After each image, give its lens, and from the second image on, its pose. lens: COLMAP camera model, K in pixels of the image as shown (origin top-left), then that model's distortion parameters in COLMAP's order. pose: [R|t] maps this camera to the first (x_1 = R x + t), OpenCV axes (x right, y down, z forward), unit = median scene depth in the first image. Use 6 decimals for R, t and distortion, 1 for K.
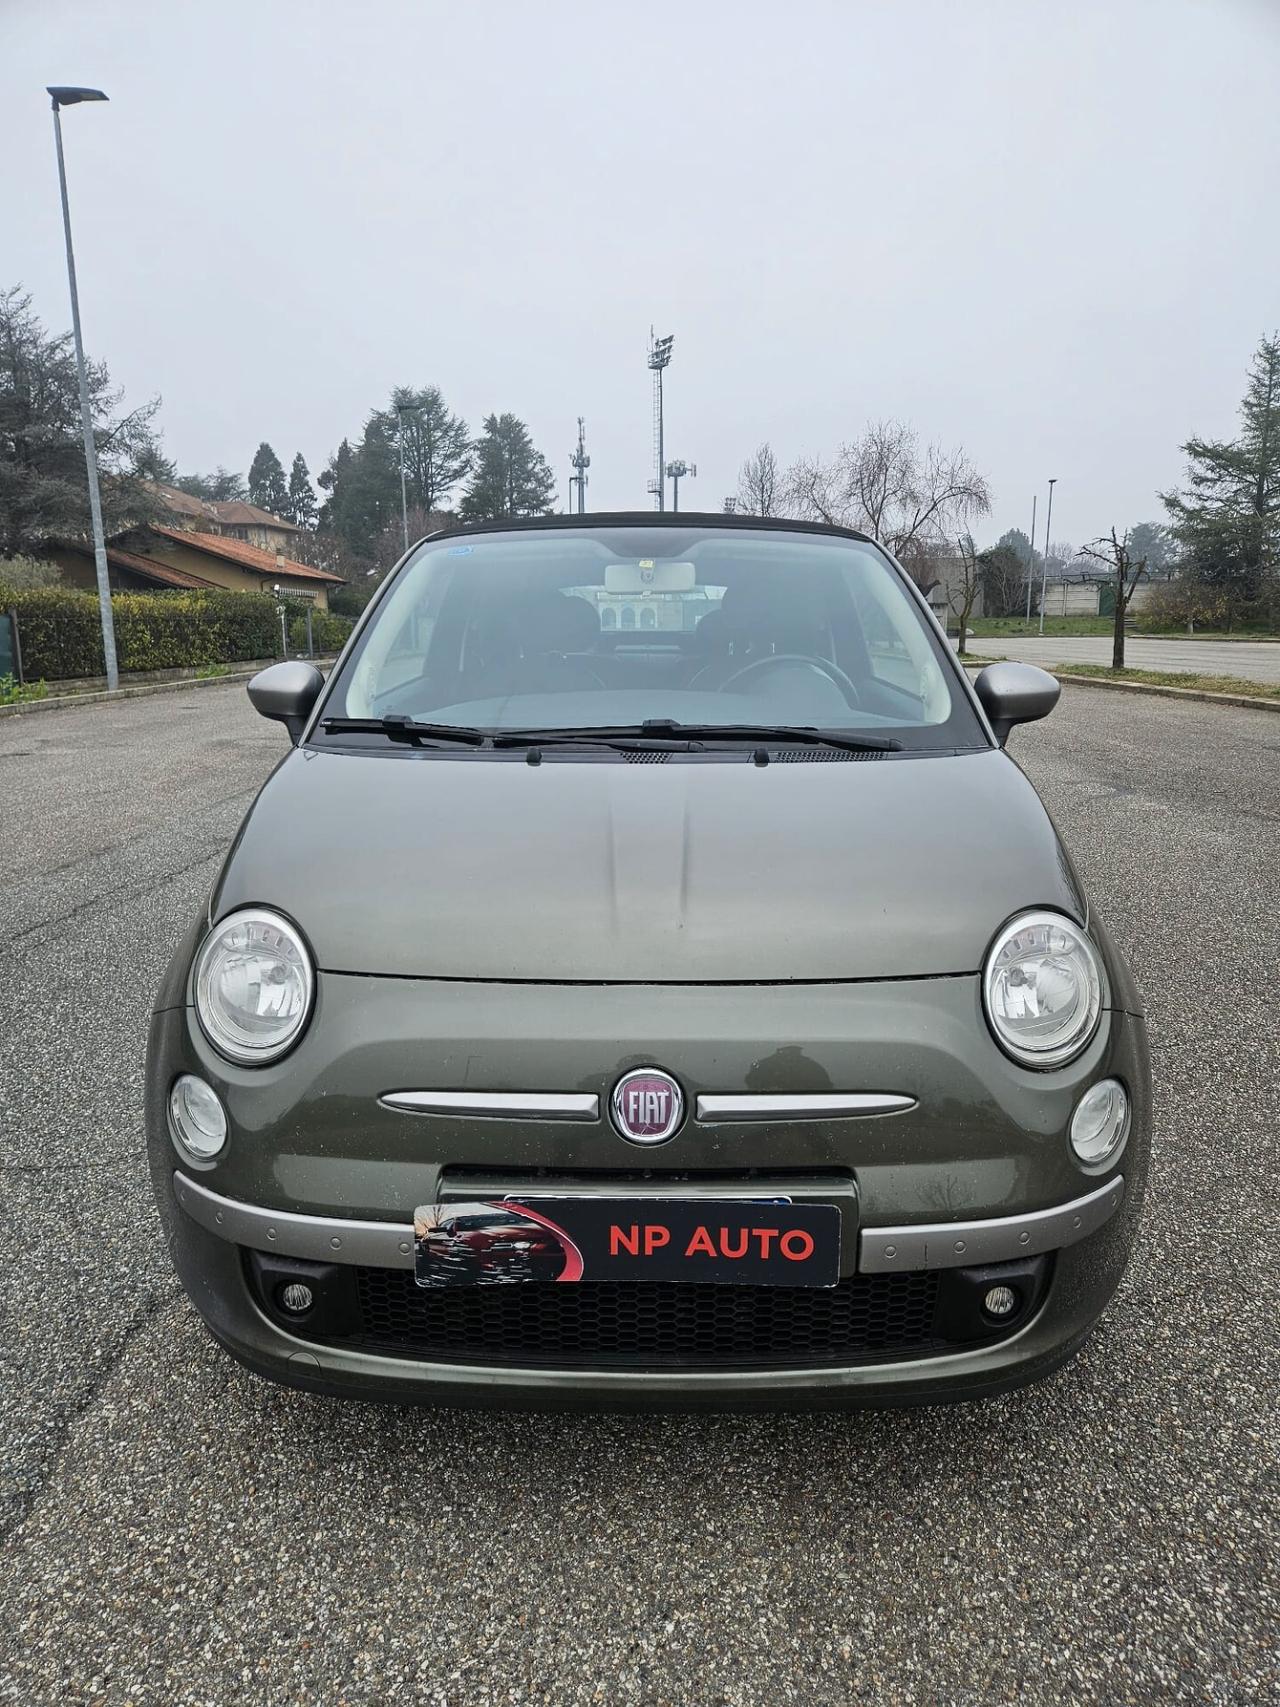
lens RADIAL K [[1132.2, 0, 628.6], [0, 1132.2, 849.5], [0, 0, 1]] dist [0.081150, -0.074288]
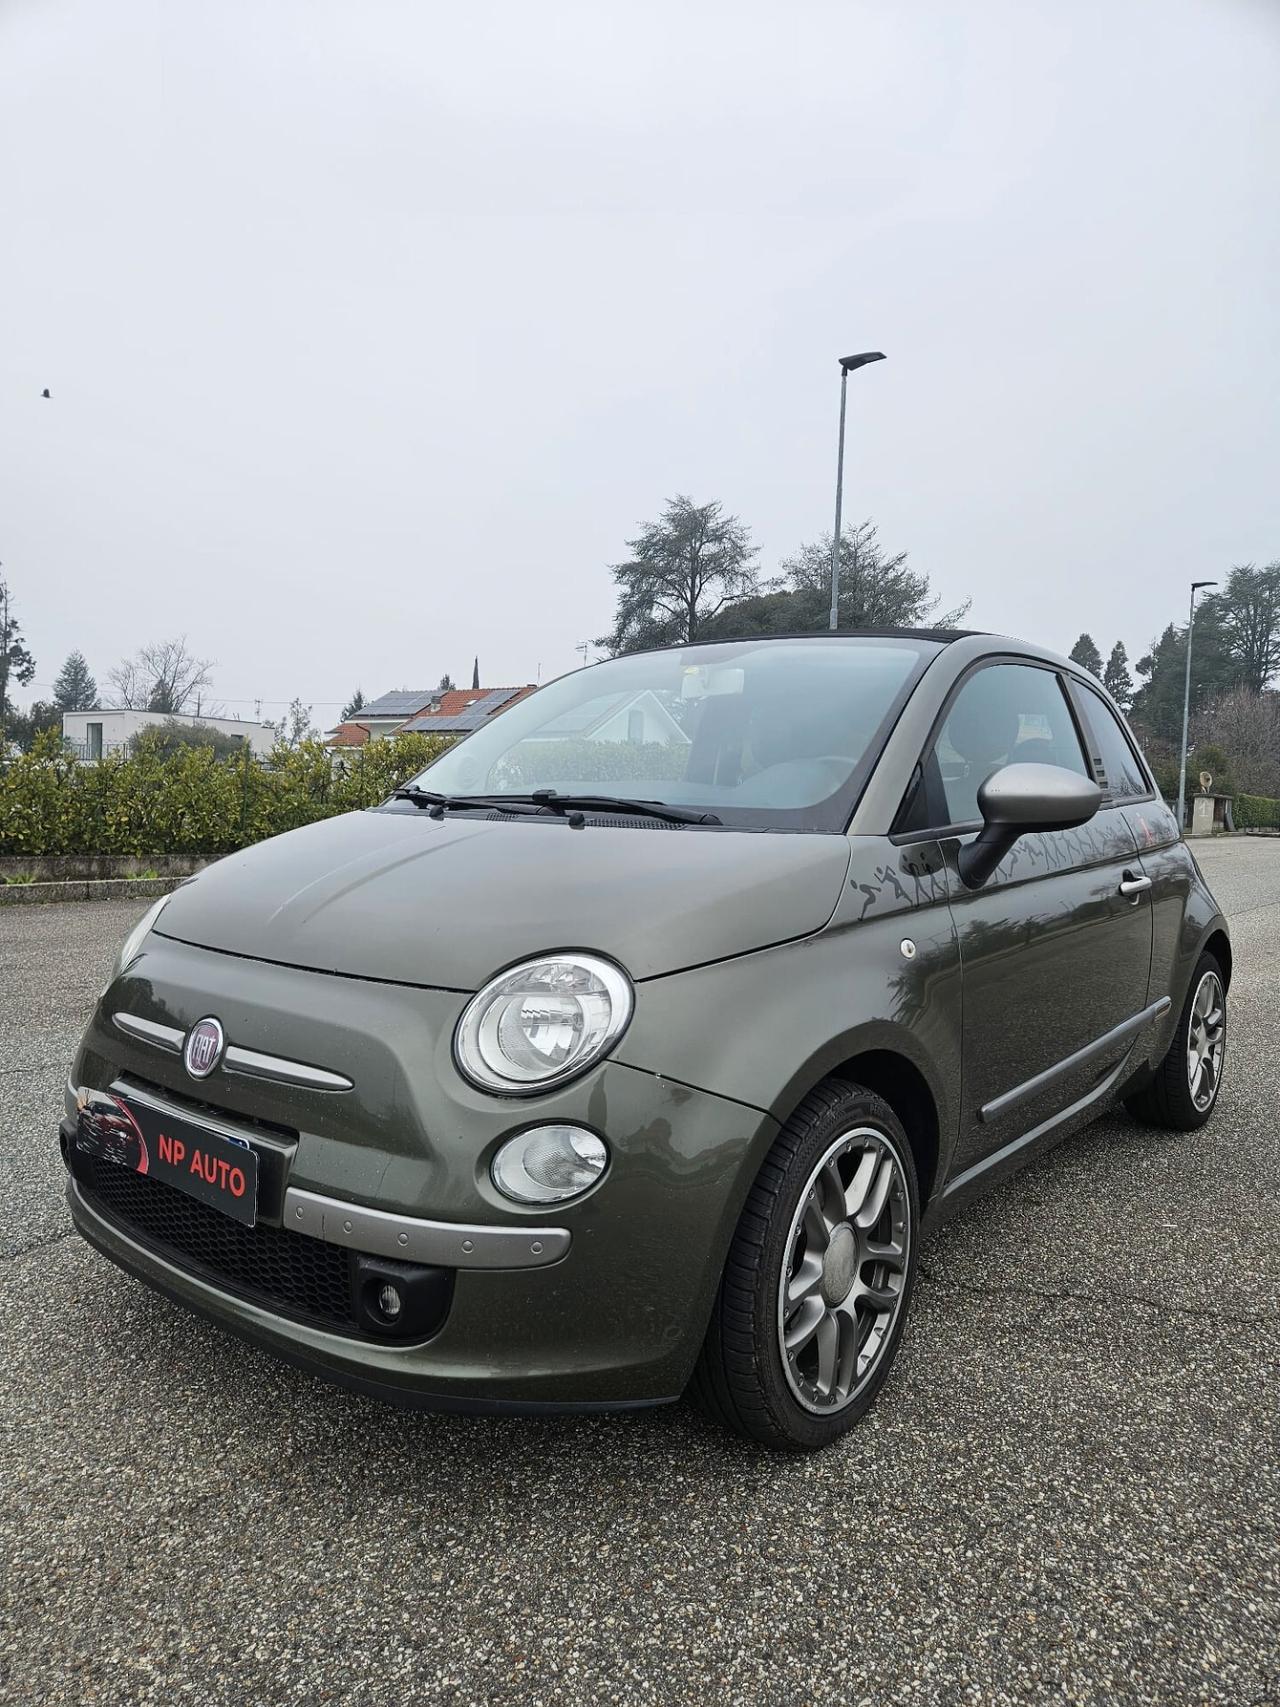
lens RADIAL K [[1141.6, 0, 650.5], [0, 1141.6, 857.1], [0, 0, 1]] dist [0.074380, -0.077680]
pose [[0.775035, 0.056352, -0.629401, 0.843322], [-0.153293, 0.983031, -0.100749, 0.051100], [0.613043, 0.174567, 0.770522, 0.202680]]
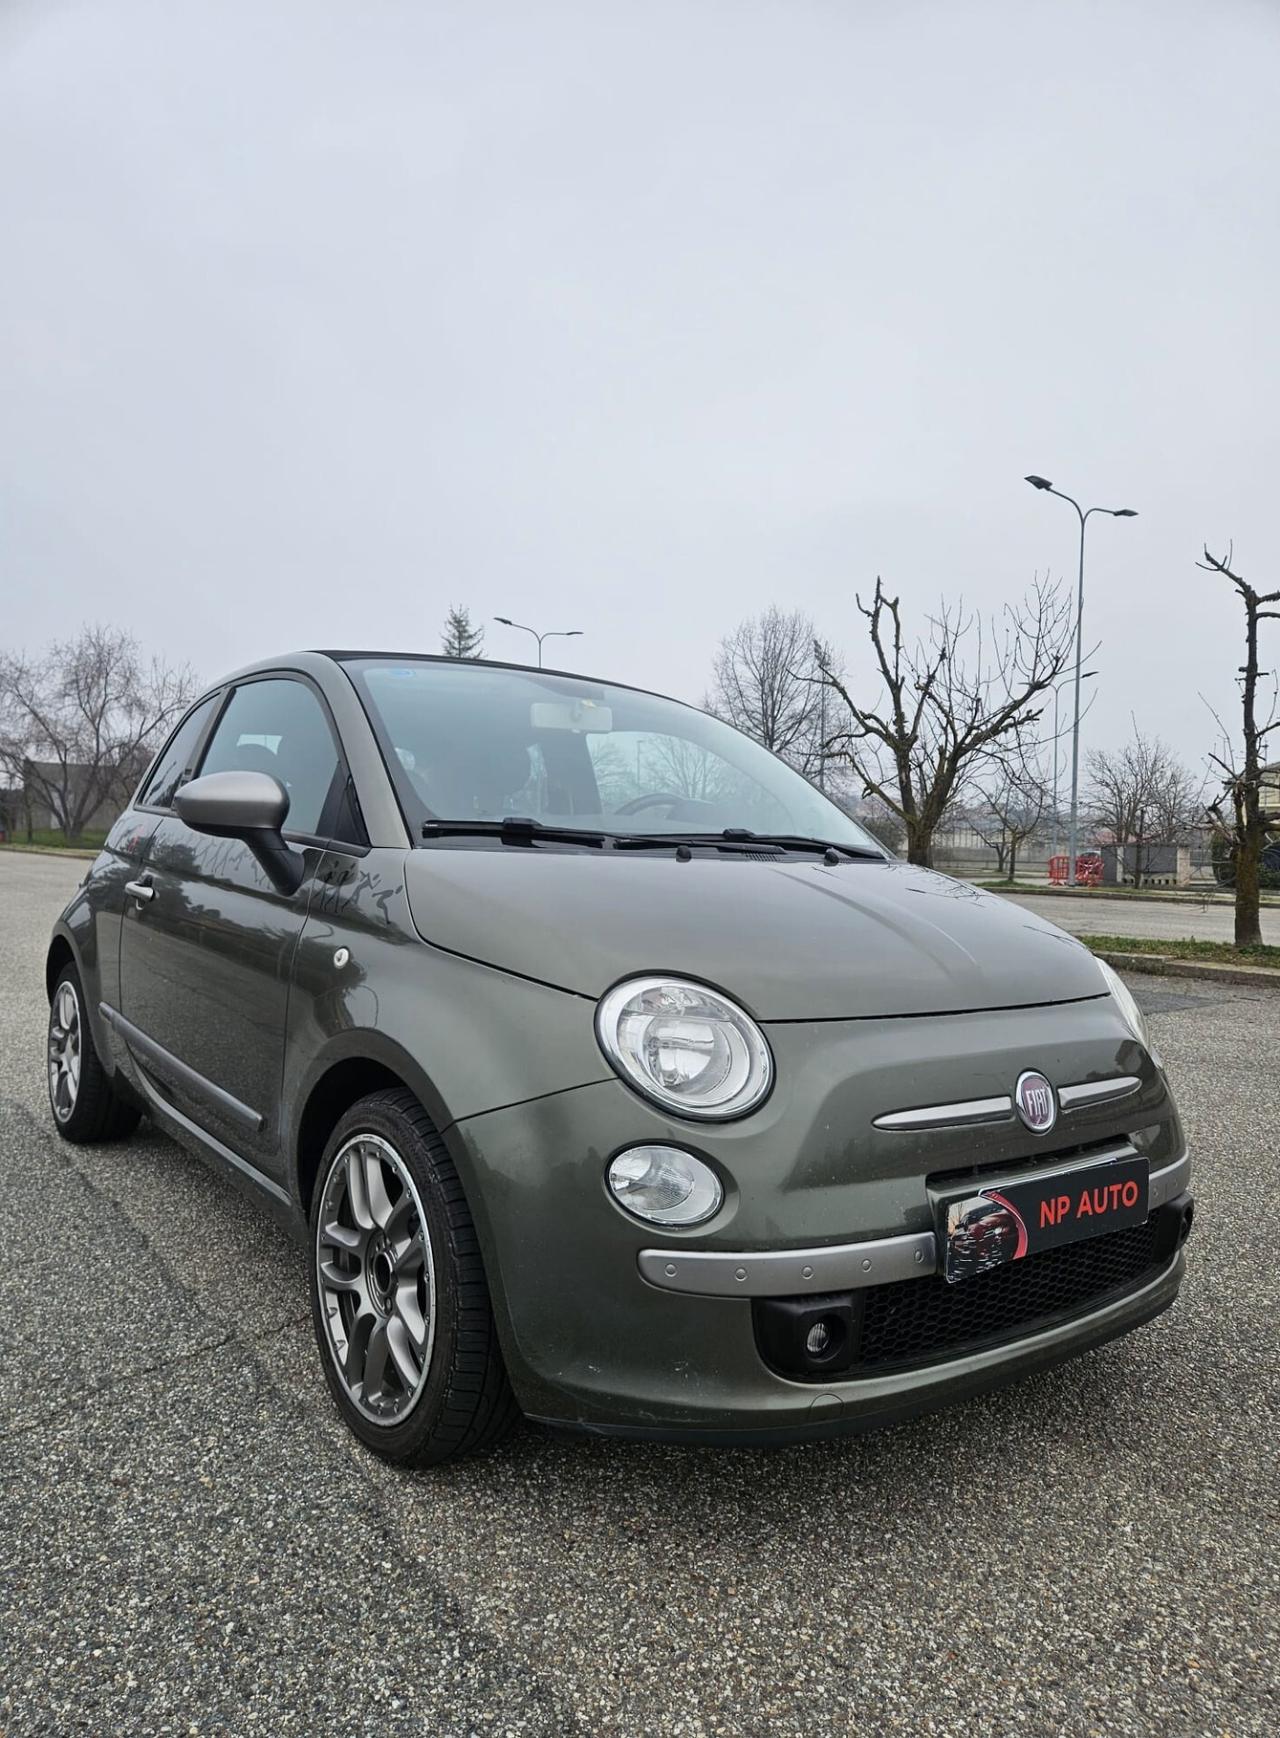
lens RADIAL K [[1143.6, 0, 642.3], [0, 1143.6, 830.2], [0, 0, 1]] dist [0.006399, 0.001809]
pose [[0.806167, 0.033188, 0.590756, -0.768912], [0.081645, 0.982635, -0.166619, 0.076402], [-0.586027, 0.182555, 0.789459, 0.149338]]
